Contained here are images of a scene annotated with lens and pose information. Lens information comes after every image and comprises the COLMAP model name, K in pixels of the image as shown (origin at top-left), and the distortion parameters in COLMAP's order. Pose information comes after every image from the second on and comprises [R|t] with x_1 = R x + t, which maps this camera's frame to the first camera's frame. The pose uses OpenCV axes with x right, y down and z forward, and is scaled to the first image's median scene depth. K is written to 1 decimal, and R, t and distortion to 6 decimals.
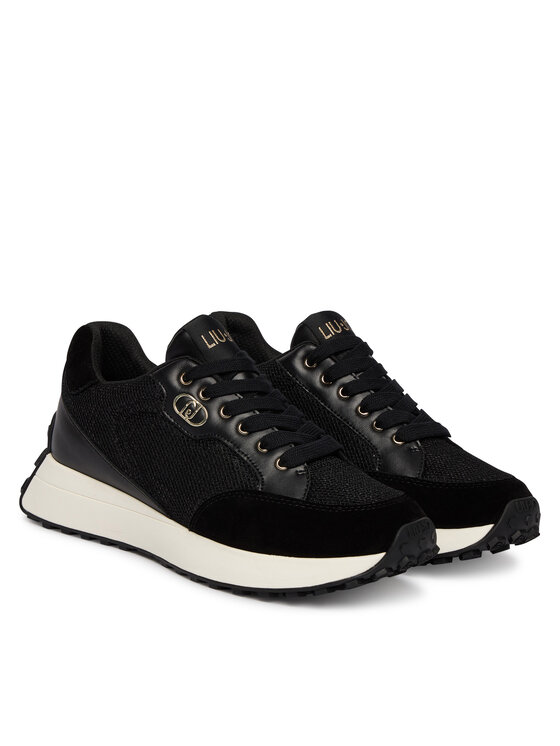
lens RADIAL K [[1671.5, 0, 281.1], [0, 1671.5, 373.7], [0, 0, 1]] dist [0.061507, 0.000000]
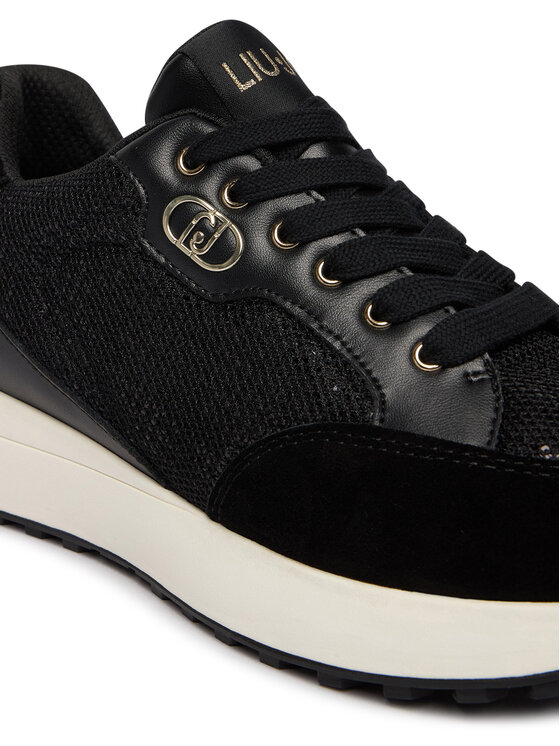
lens RADIAL K [[1040.6, 0, 281.8], [0, 1040.6, 375.2], [0, 0, 1]] dist [0.014597, 0.000000]
pose [[0.998610, -0.029045, -0.043974, -0.023656], [0.034066, 0.992416, 0.118113, 0.027050], [0.040210, -0.119447, 0.992026, 0.737299]]
